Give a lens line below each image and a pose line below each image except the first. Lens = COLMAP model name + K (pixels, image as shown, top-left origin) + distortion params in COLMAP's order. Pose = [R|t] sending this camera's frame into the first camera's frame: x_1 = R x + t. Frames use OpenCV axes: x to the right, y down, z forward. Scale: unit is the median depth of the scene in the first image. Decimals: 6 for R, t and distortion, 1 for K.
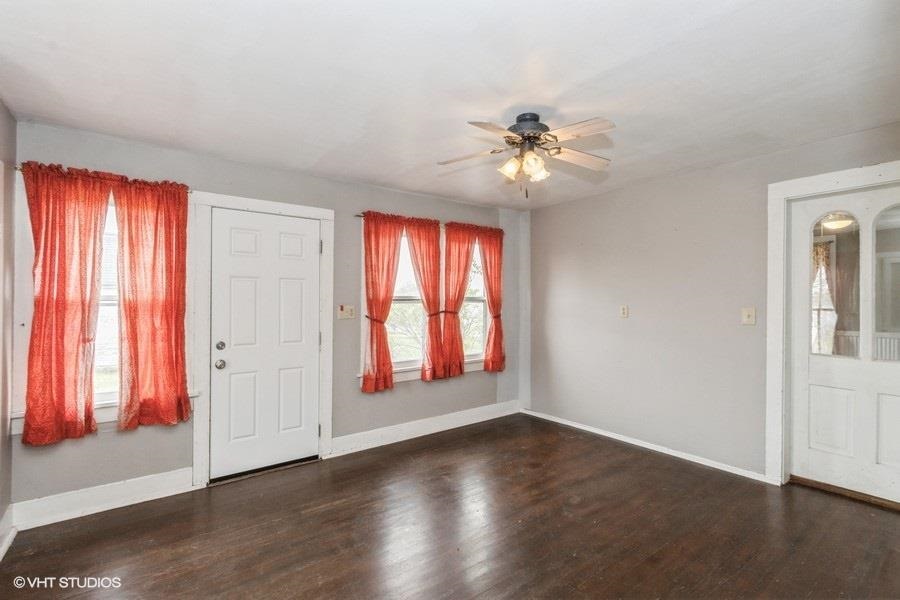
lens RADIAL K [[408.3, 0, 450.0], [0, 408.3, 300.0], [0, 0, 1]] dist [0.001058, 0.000013]
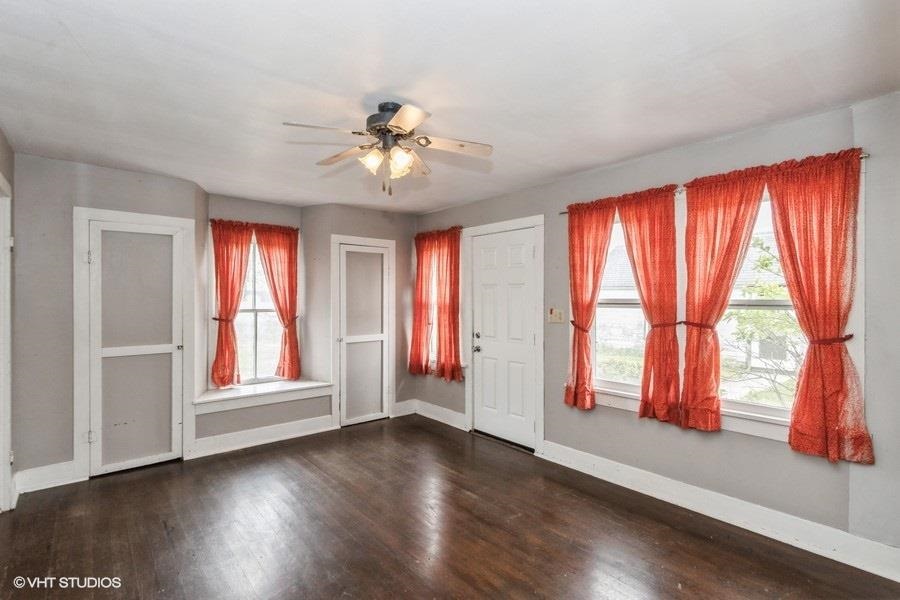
lens RADIAL K [[425.5, 0, 445.7], [0, 425.5, 296.3], [0, 0, 1]] dist [-0.010033, -0.000230]
pose [[0.058229, 0.000508, -0.998303, 0.944588], [0.006384, 0.999979, 0.000881, -0.024648], [0.998283, -0.006425, 0.058225, 0.875556]]
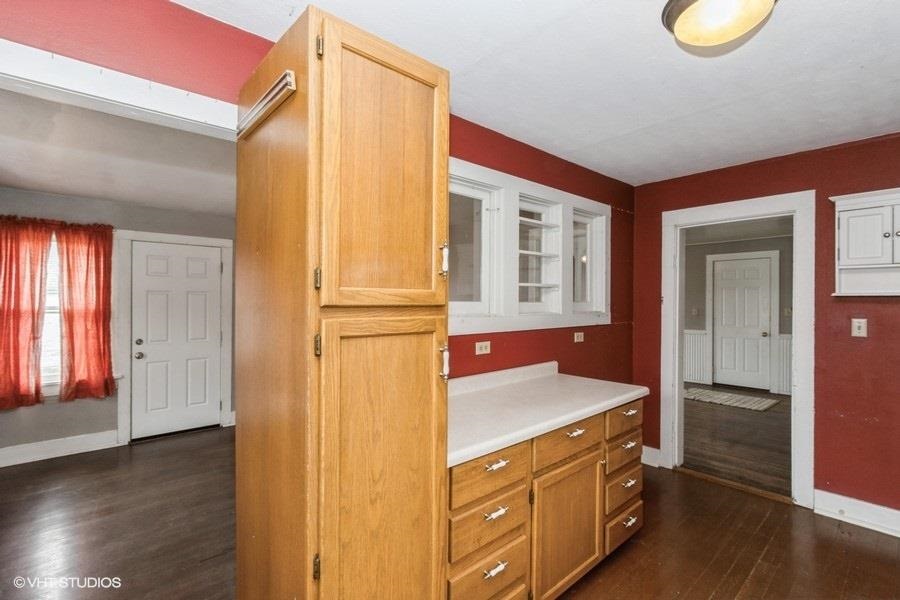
lens RADIAL K [[416.9, 0, 451.3], [0, 416.9, 301.8], [0, 0, 1]] dist [0.001658, -0.000280]
pose [[0.996860, 0.002994, 0.079134, 0.398675], [-0.003741, 0.999950, 0.009289, -0.042502], [-0.079102, -0.009556, 0.996821, -0.512394]]
